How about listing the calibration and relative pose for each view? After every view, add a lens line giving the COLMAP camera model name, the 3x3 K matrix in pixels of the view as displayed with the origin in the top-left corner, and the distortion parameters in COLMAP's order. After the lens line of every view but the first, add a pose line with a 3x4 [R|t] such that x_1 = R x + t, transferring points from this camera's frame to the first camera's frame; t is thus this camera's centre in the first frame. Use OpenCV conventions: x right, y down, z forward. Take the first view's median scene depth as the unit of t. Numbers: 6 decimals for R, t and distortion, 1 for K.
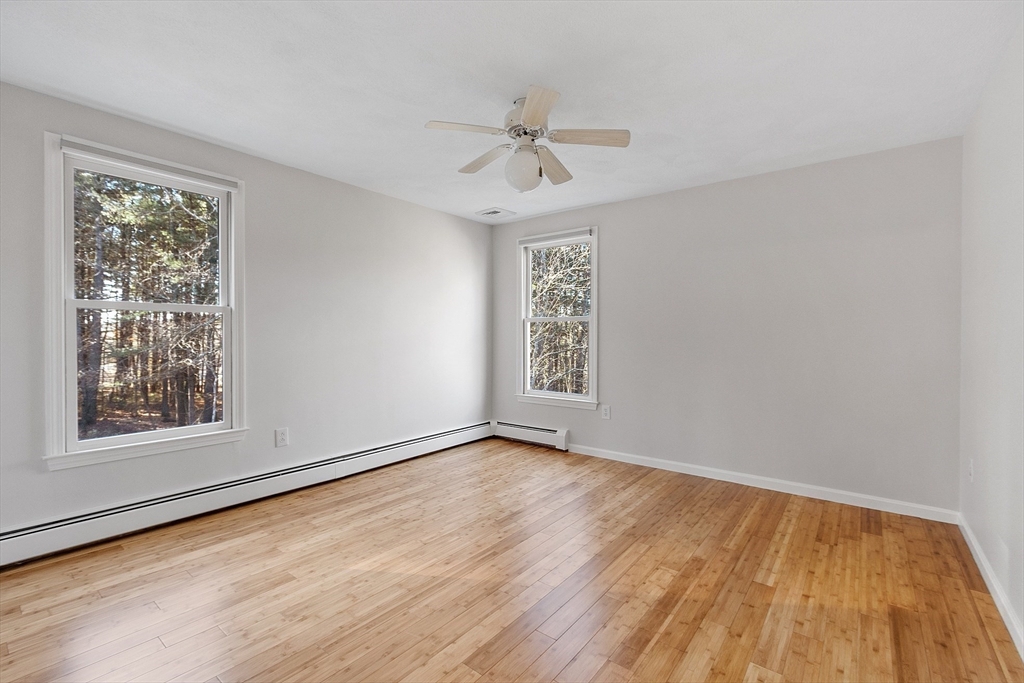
lens RADIAL K [[462.5, 0, 512.5], [0, 462.5, 338.4], [0, 0, 1]] dist [0.001869, -0.000067]
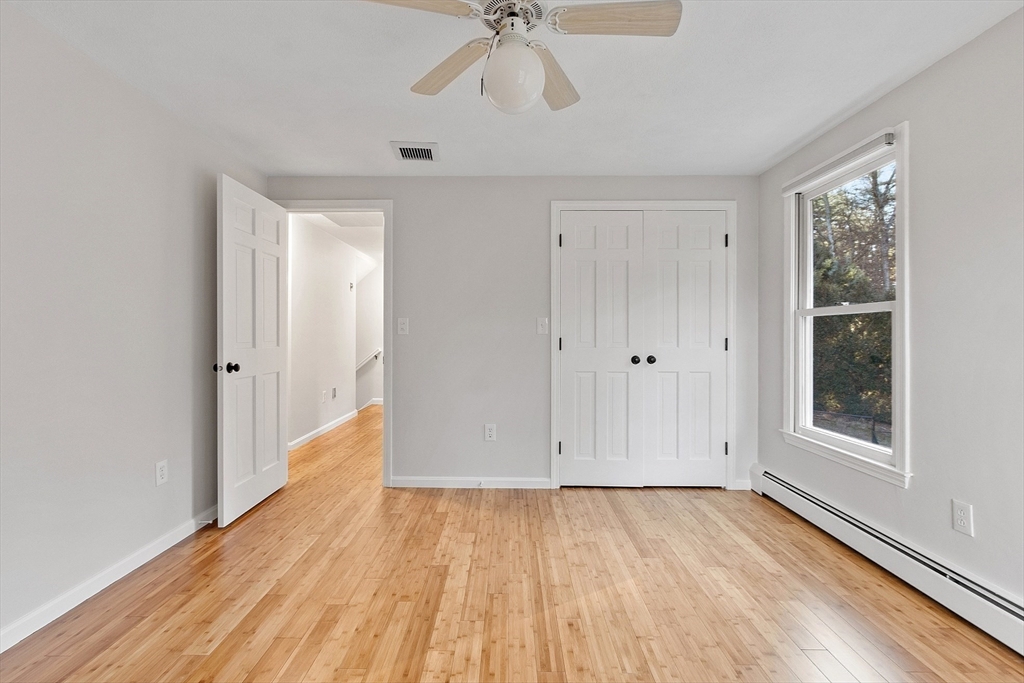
lens RADIAL K [[462.5, 0, 511.4], [0, 462.5, 338.9], [0, 0, 1]] dist [0.001869, -0.000067]
pose [[-0.797068, -0.002556, -0.603885, 0.431623], [-0.010864, 0.999890, 0.010106, -0.014987], [0.603792, 0.014616, -0.797008, 1.593789]]
